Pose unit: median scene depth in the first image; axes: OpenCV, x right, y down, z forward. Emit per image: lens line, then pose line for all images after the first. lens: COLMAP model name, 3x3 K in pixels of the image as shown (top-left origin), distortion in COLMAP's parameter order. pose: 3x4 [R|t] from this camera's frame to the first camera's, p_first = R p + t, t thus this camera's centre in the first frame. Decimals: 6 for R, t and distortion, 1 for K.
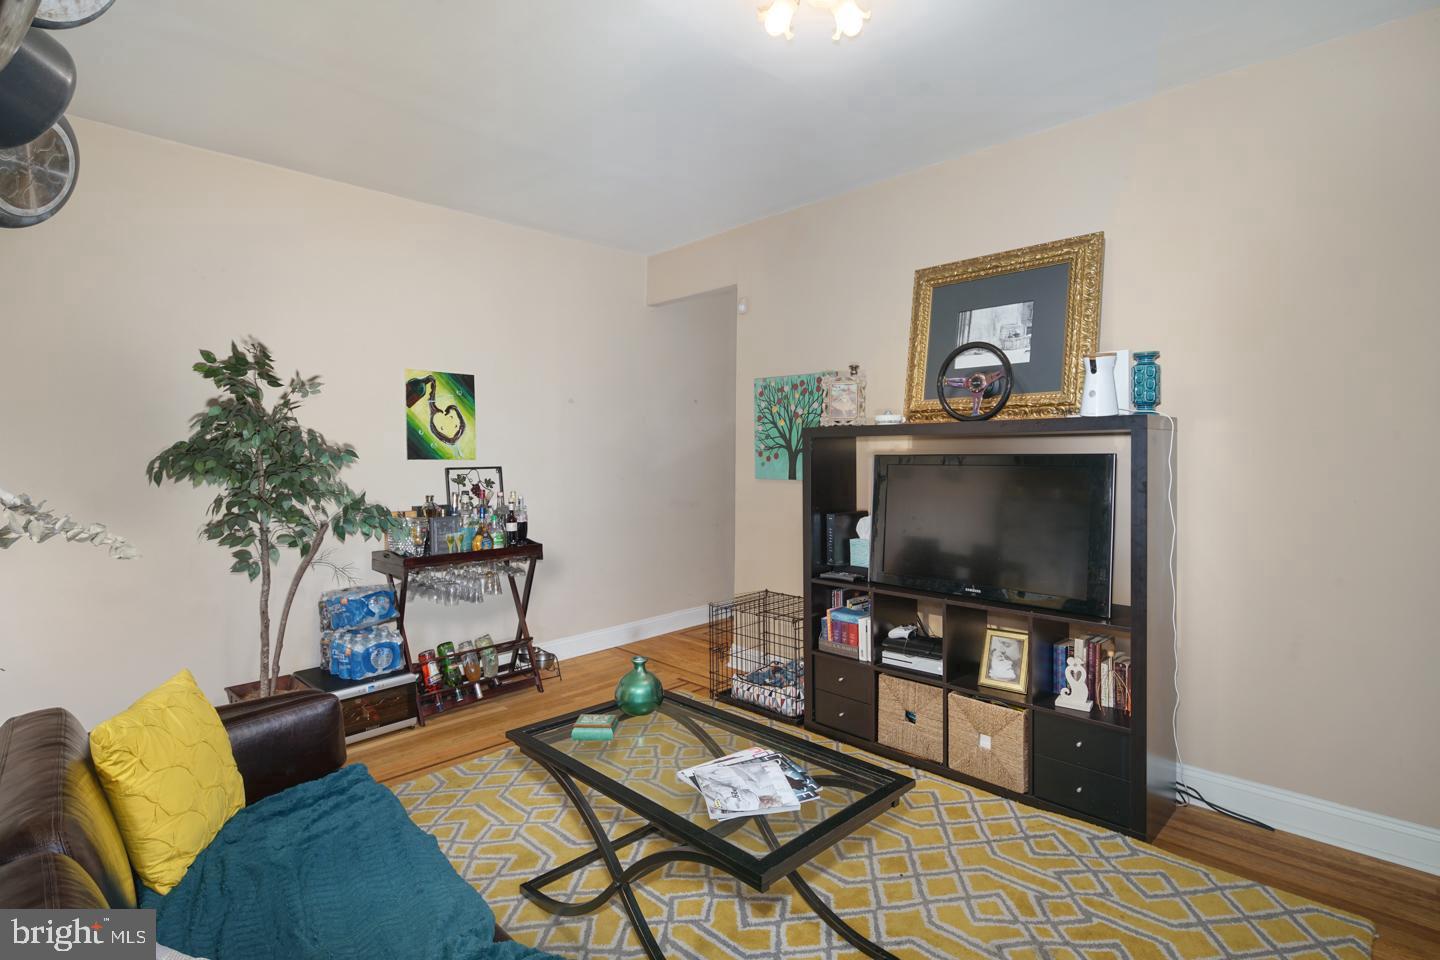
lens RADIAL K [[701.7, 0, 713.6], [0, 701.7, 469.9], [0, 0, 1]] dist [0.000909, -0.000197]
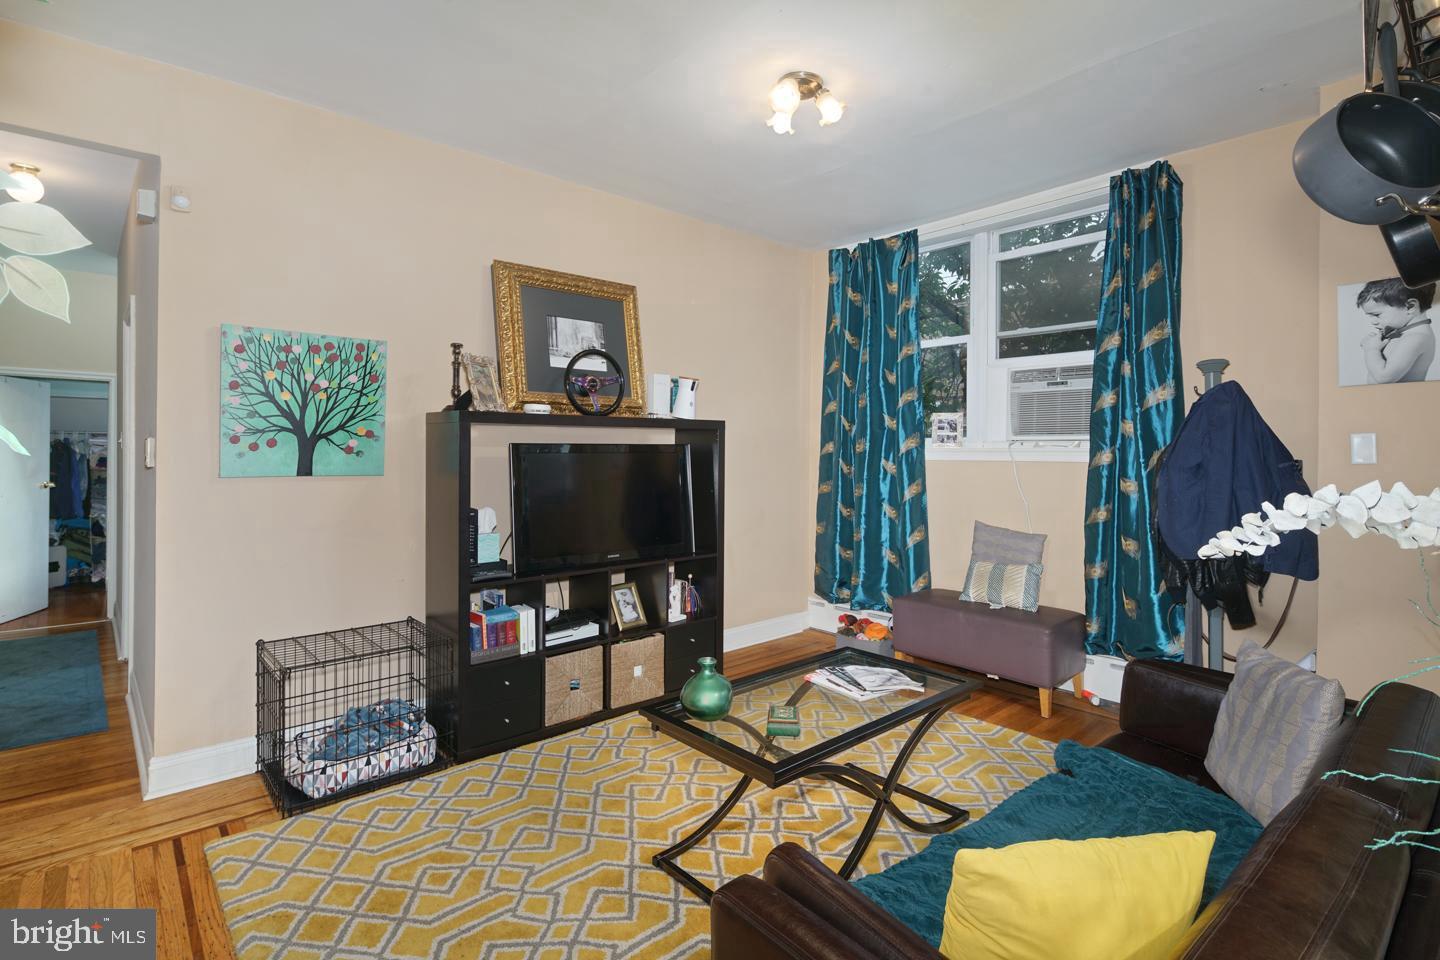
lens RADIAL K [[705.7, 0, 723.3], [0, 705.7, 459.8], [0, 0, 1]] dist [0.007630, -0.001660]
pose [[0.041939, -0.013667, 0.999027, -0.705066], [0.014954, 0.999803, 0.013049, -0.007020], [-0.999008, 0.014392, 0.042136, 0.631937]]
